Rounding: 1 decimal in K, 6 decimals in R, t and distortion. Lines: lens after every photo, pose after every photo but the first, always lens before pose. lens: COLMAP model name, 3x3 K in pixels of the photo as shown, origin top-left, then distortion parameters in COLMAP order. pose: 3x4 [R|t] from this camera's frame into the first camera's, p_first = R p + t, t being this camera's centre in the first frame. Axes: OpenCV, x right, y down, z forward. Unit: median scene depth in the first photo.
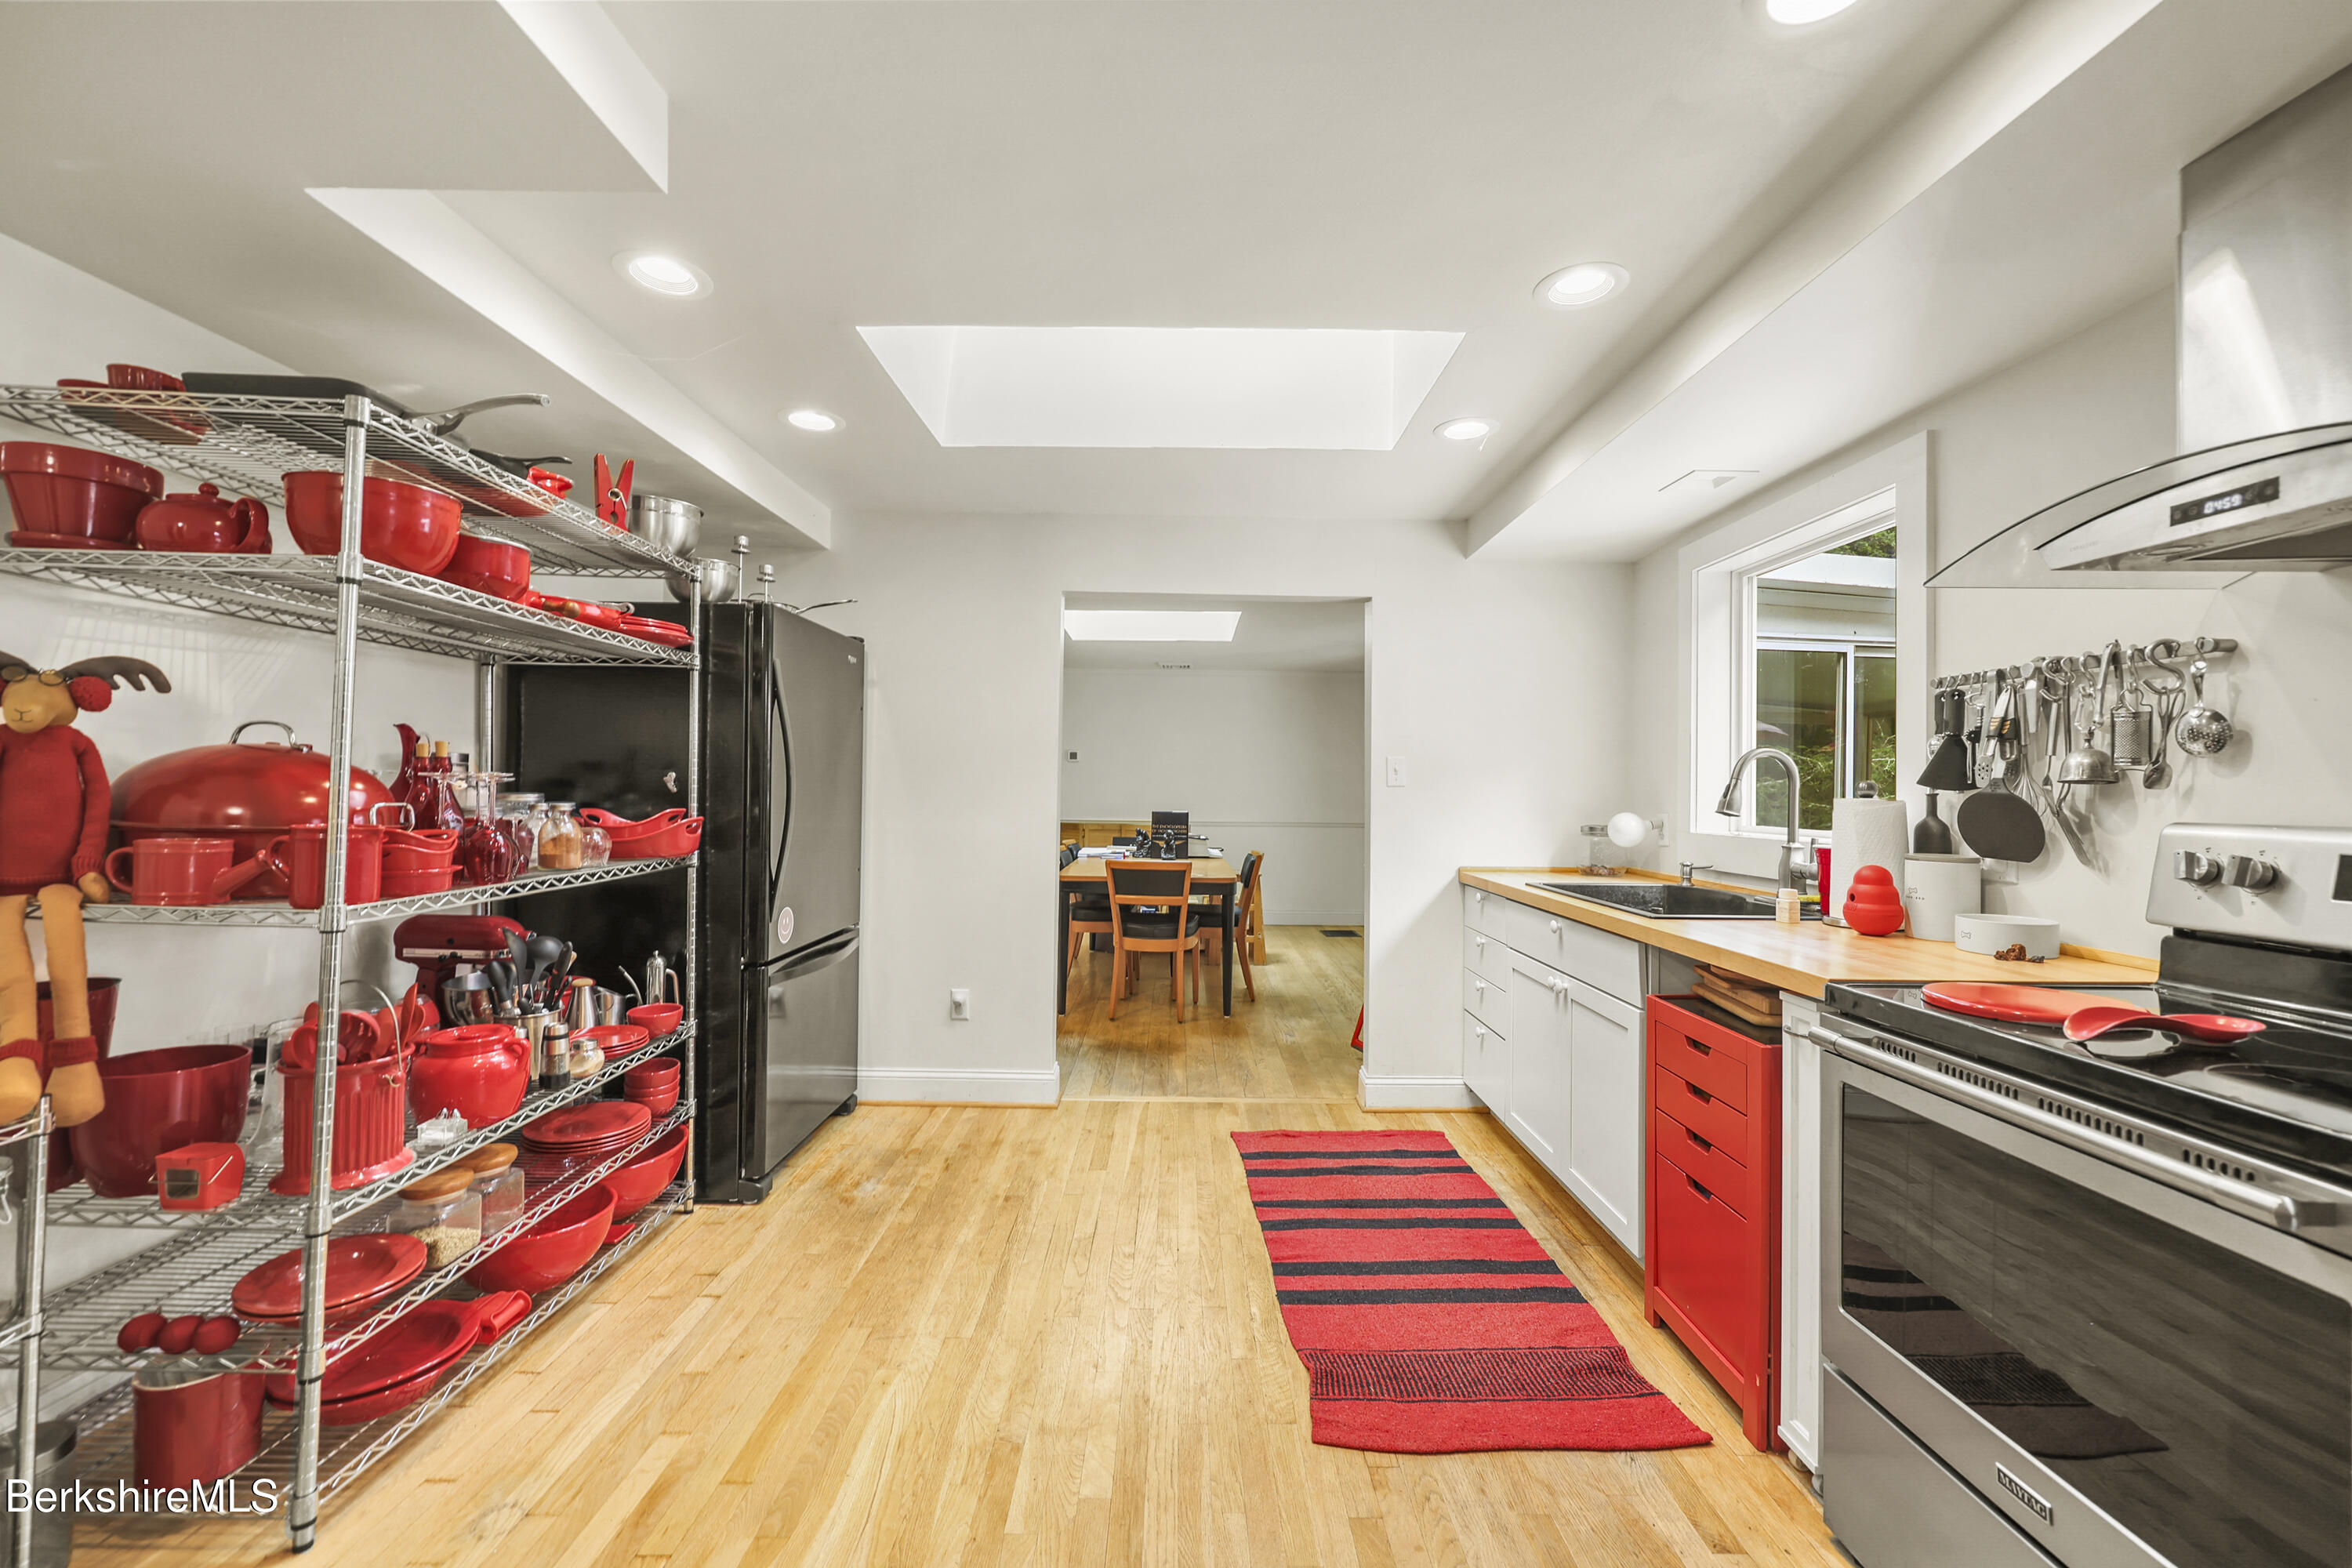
lens RADIAL K [[973.7, 0, 1176.0], [0, 973.7, 784.0], [0, 0, 1]] dist [0.001181, 0.000124]
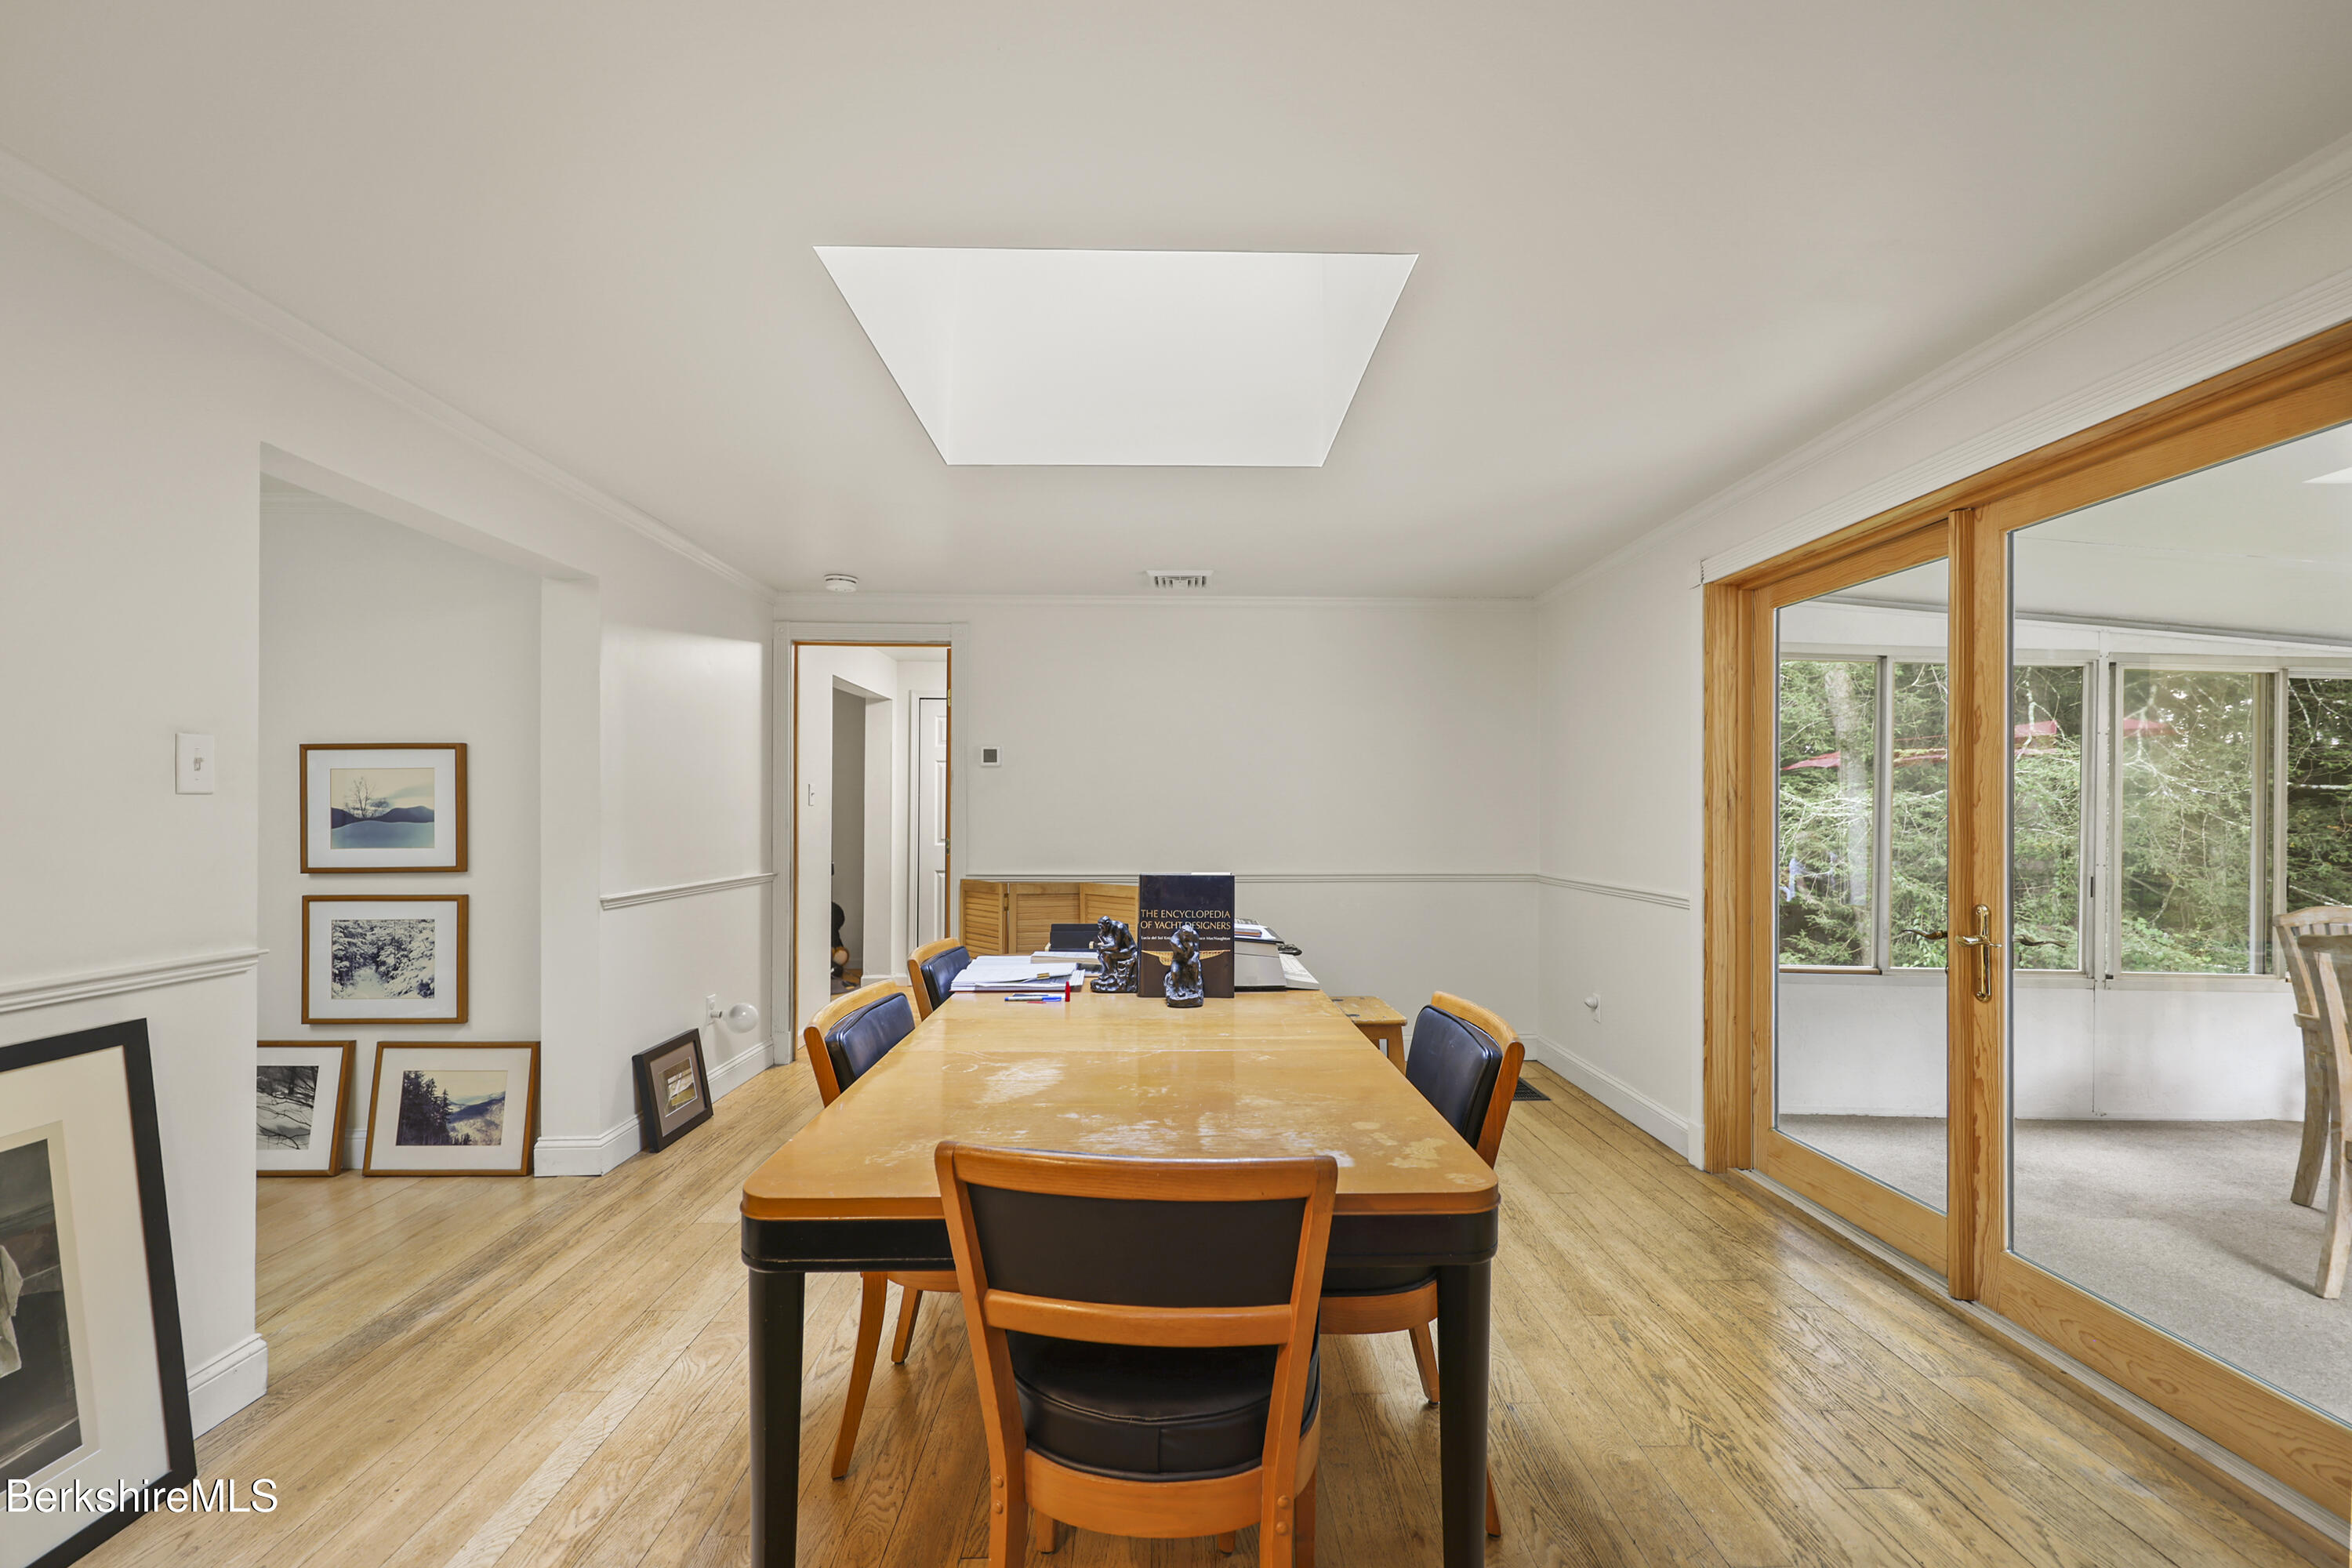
lens RADIAL K [[973.7, 0, 1176.0], [0, 973.7, 784.0], [0, 0, 1]] dist [0.001181, 0.000124]
pose [[0.999765, -0.003068, 0.021469, -0.018211], [0.003689, 0.999575, -0.028930, 0.004265], [-0.021372, 0.029002, 0.999351, 0.607734]]
